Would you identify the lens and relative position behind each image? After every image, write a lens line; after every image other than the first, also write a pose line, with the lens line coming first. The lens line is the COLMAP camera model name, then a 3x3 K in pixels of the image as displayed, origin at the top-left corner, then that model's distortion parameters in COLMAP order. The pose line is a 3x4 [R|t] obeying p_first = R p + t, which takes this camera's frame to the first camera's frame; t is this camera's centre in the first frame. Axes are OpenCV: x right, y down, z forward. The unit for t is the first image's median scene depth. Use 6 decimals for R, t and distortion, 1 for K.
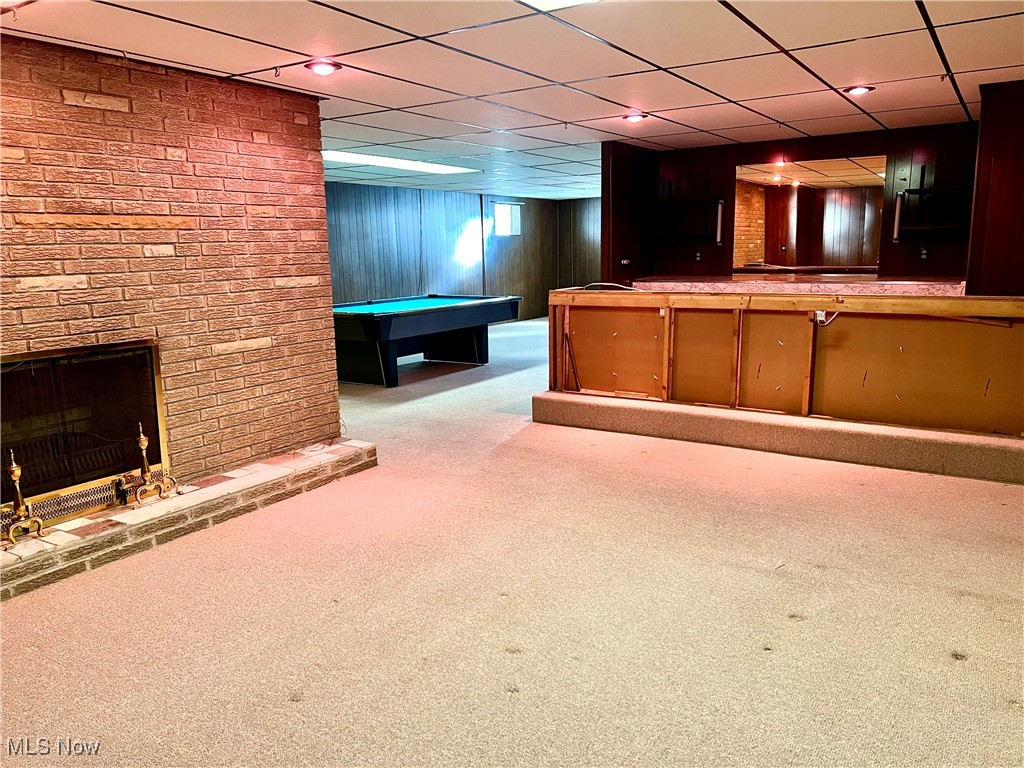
lens RADIAL K [[765.3, 0, 514.9], [0, 765.3, 386.2], [0, 0, 1]] dist [0.045837, -0.054085]
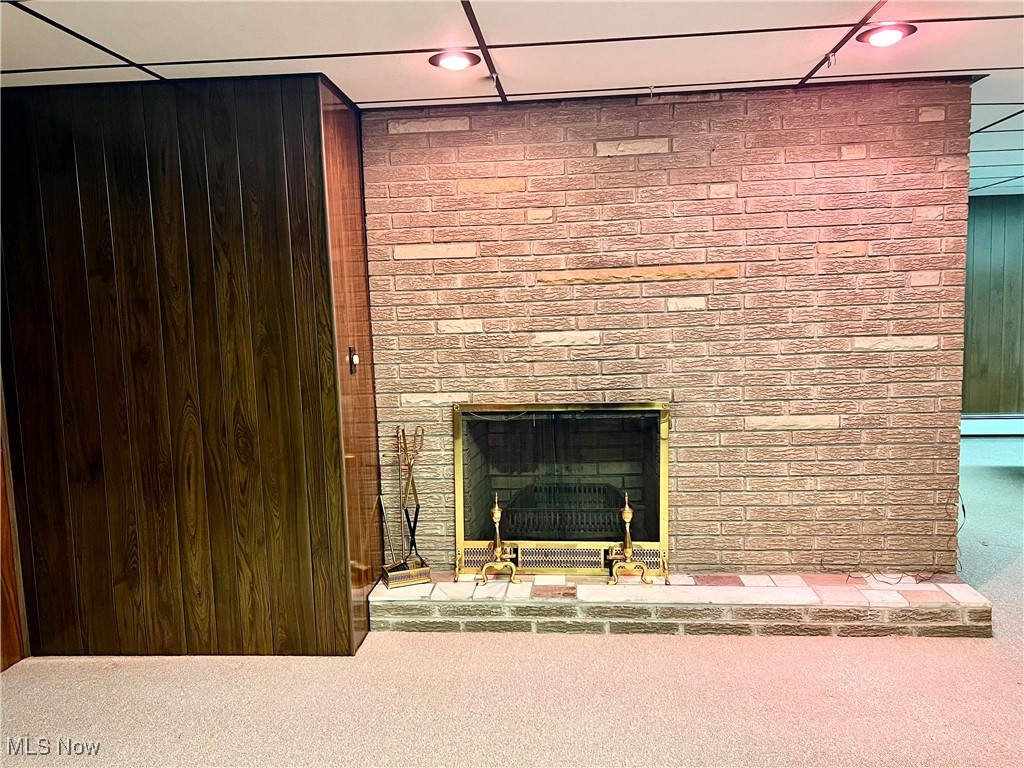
lens RADIAL K [[765.3, 0, 508.6], [0, 765.3, 386.2], [0, 0, 1]] dist [0.045837, -0.054085]
pose [[0.459309, 0.100671, -0.882554, 0.216021], [-0.138894, 0.989475, 0.040582, -0.086977], [0.877350, 0.103942, 0.468457, 0.406328]]
